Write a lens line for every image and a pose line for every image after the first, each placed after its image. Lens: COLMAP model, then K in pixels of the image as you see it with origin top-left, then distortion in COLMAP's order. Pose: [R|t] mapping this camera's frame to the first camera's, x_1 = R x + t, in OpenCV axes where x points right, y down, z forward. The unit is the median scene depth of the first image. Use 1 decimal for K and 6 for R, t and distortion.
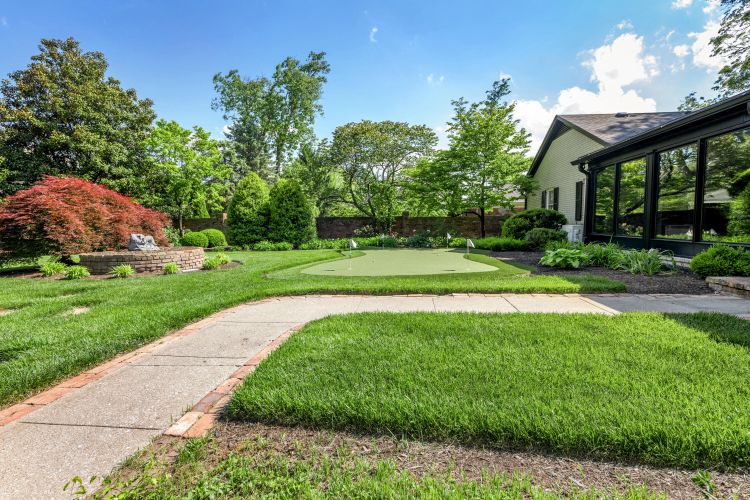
lens RADIAL K [[329.8, 0, 377.7], [0, 329.8, 245.1], [0, 0, 1]] dist [-0.001628, -0.000124]
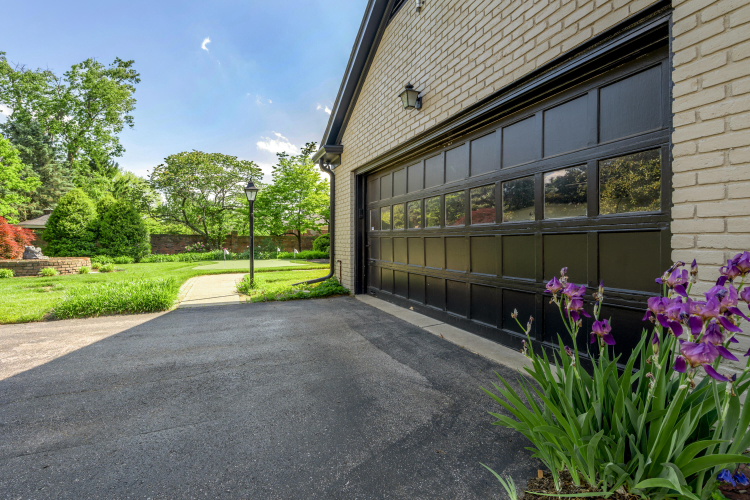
lens RADIAL K [[329.8, 0, 377.7], [0, 329.8, 245.1], [0, 0, 1]] dist [-0.001628, -0.000124]
pose [[0.851736, 0.005395, 0.523943, -0.119020], [0.024046, 0.998491, -0.049373, 0.023988], [-0.523419, 0.054652, 0.850321, -0.324668]]
